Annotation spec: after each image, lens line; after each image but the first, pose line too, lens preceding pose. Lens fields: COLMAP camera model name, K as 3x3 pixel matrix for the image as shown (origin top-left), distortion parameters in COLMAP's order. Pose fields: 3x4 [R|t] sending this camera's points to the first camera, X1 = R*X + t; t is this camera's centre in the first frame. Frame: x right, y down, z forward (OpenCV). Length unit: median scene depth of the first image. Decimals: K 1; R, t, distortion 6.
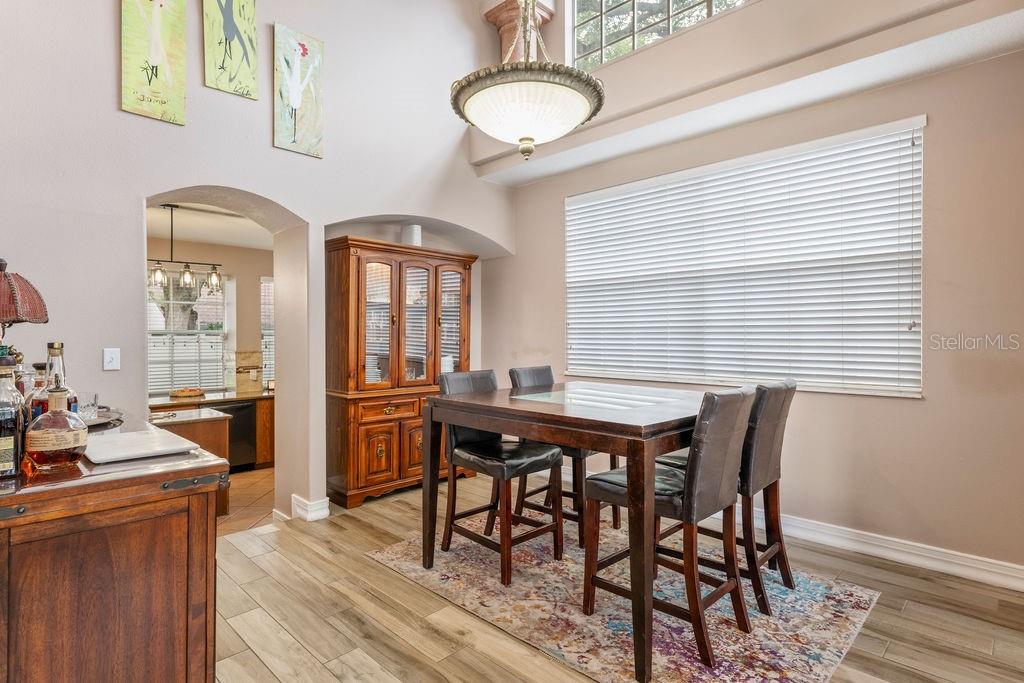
lens RADIAL K [[521.3, 0, 508.0], [0, 521.3, 342.5], [0, 0, 1]] dist [-0.000942, 0.000414]
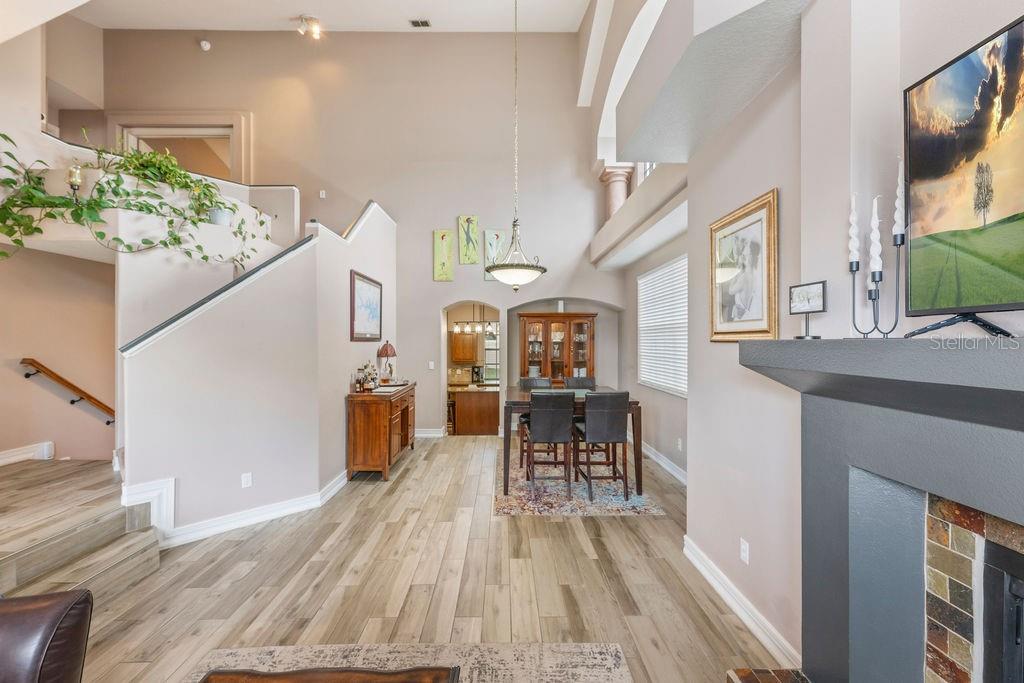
lens RADIAL K [[419.4, 0, 516.3], [0, 419.4, 341.2], [0, 0, 1]] dist [-0.002352, 0.000191]
pose [[0.719712, 0.001042, -0.694272, 1.380239], [-0.009092, 0.999927, -0.007924, -0.103855], [0.694213, 0.012015, 0.719670, -0.416963]]
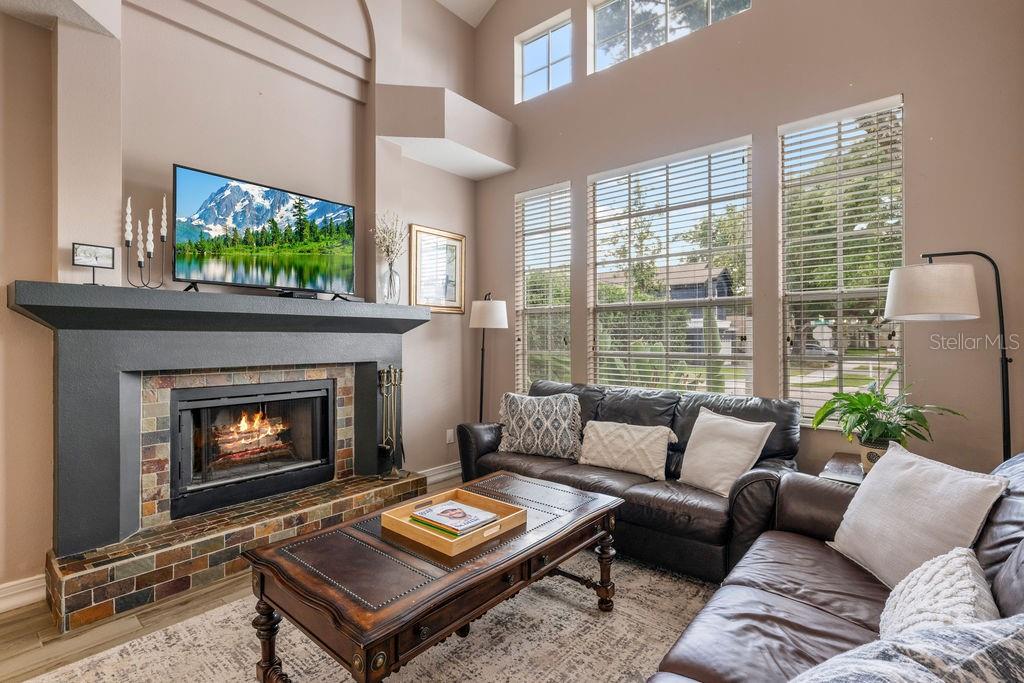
lens RADIAL K [[483.2, 0, 505.4], [0, 483.2, 340.0], [0, 0, 1]] dist [0.009856, -0.000380]
pose [[-0.074482, 0.005087, 0.997209, 0.248067], [0.017983, 0.999831, -0.003757, 0.007659], [-0.997060, 0.017653, -0.074561, -0.413790]]
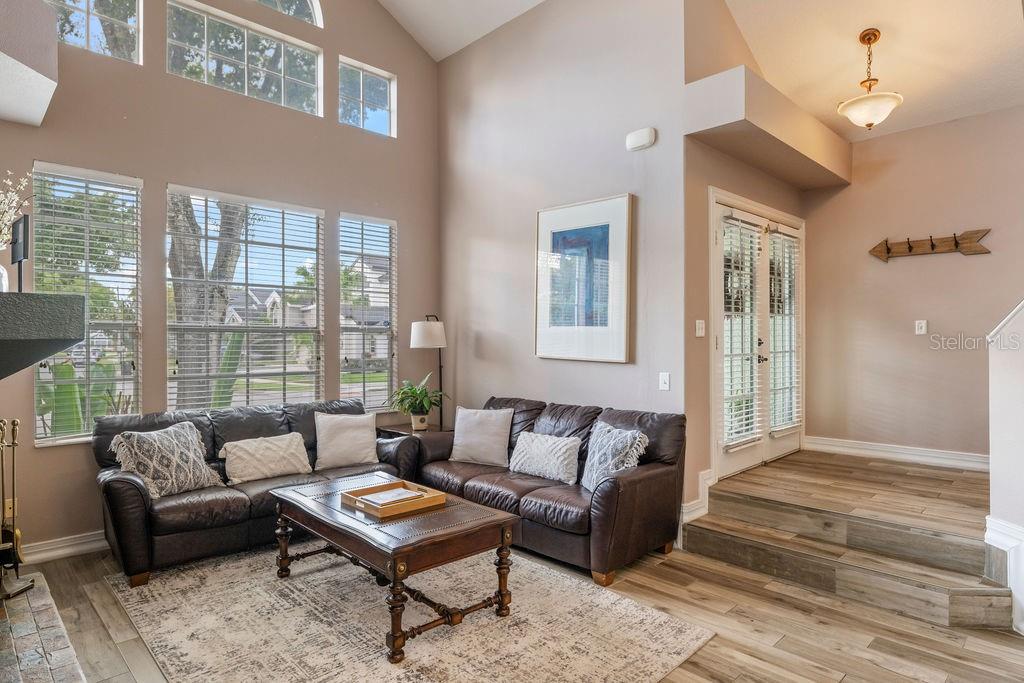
lens RADIAL K [[583.3, 0, 511.2], [0, 583.3, 331.5], [0, 0, 1]] dist [-0.003273, 0.006154]
pose [[-0.999902, 0.003372, 0.013584, 0.750011], [0.003399, 0.999992, 0.001940, -0.086740], [-0.013577, 0.001986, -0.999906, 0.919649]]
